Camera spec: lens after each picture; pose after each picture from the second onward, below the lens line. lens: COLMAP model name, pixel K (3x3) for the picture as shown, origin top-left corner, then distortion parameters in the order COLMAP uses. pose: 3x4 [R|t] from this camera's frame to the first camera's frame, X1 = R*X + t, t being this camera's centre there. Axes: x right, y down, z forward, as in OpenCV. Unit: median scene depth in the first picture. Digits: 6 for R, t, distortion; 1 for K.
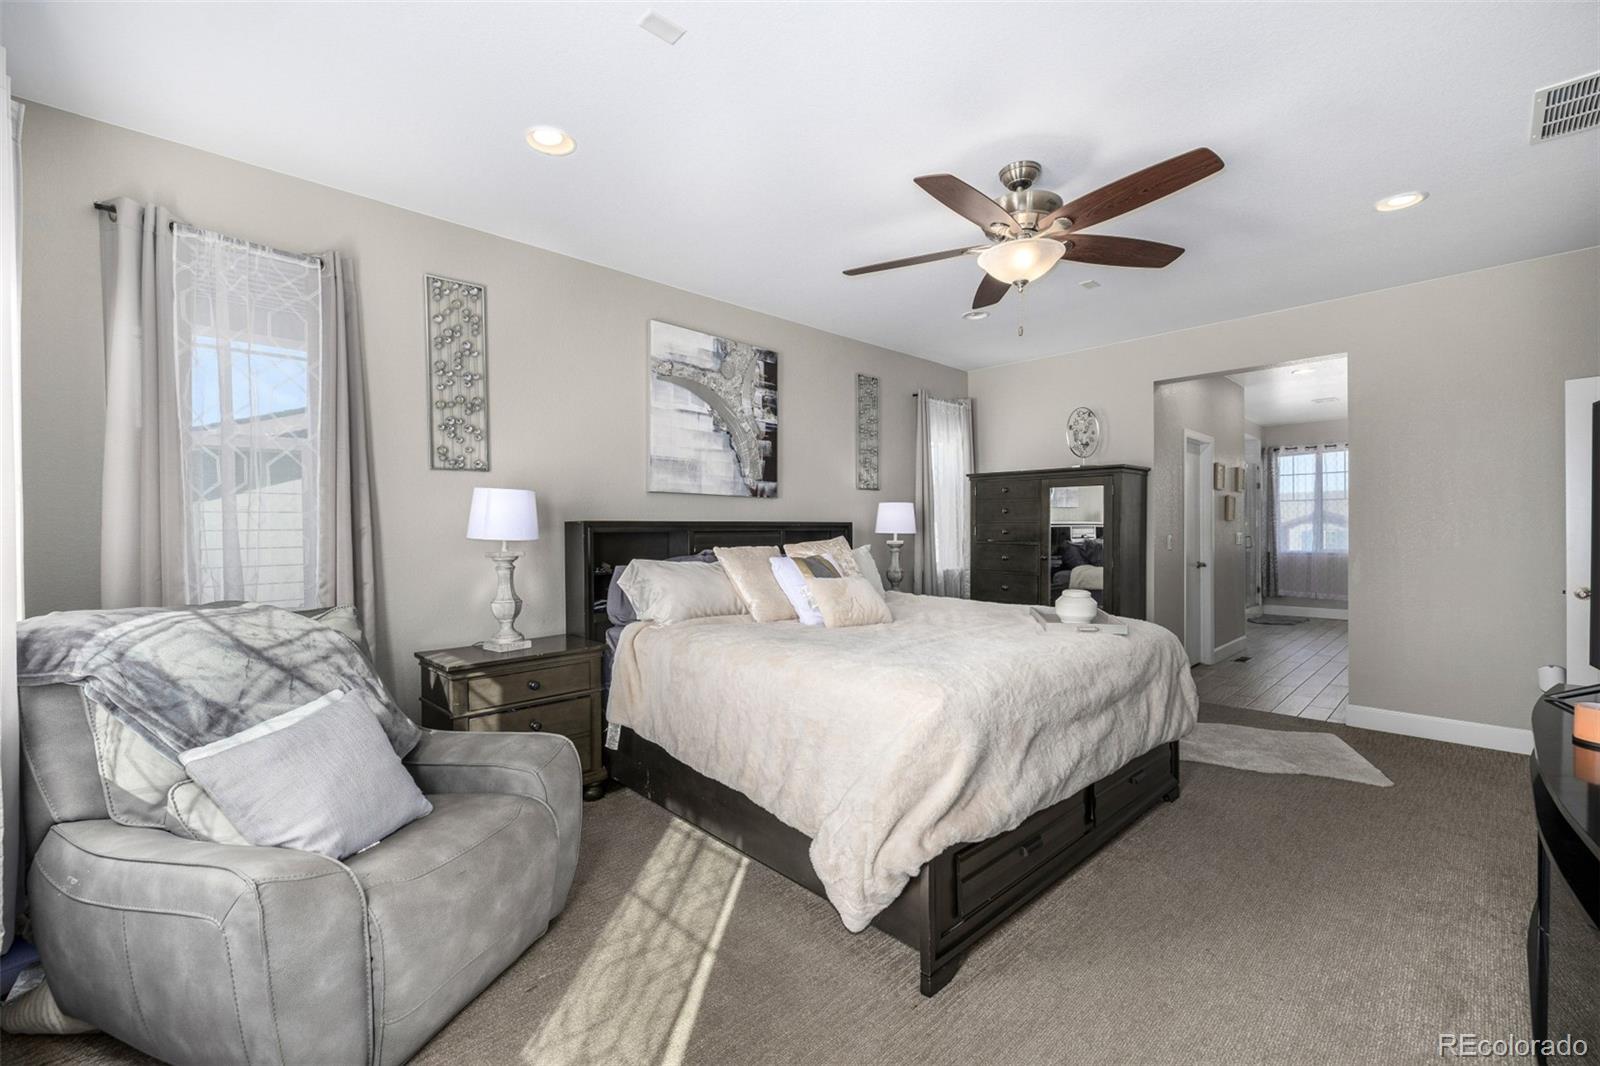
lens RADIAL K [[663.7, 0, 797.8], [0, 663.7, 533.9], [0, 0, 1]] dist [-0.007651, 0.001925]
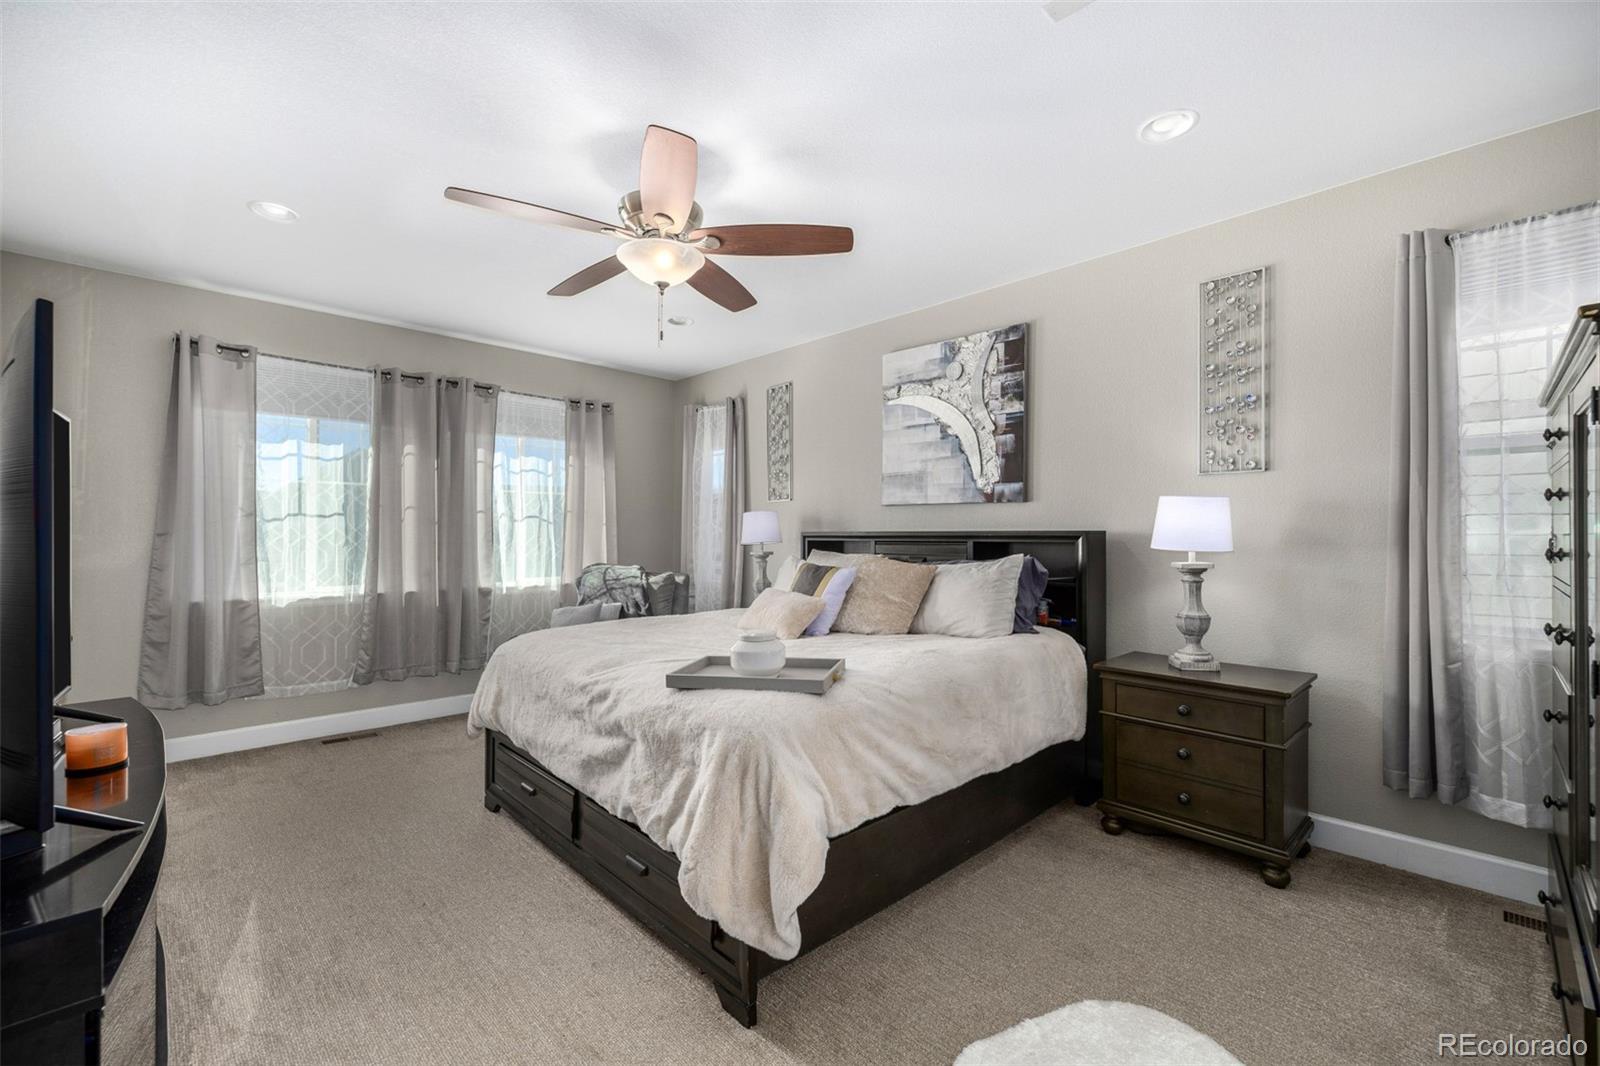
lens RADIAL K [[663.7, 0, 798.9], [0, 663.7, 531.4], [0, 0, 1]] dist [-0.007651, 0.001925]
pose [[0.008465, 0.000681, -0.999964, 0.801154], [-0.006197, 0.999981, 0.000629, -0.016691], [0.999945, 0.006192, 0.008469, 0.738131]]
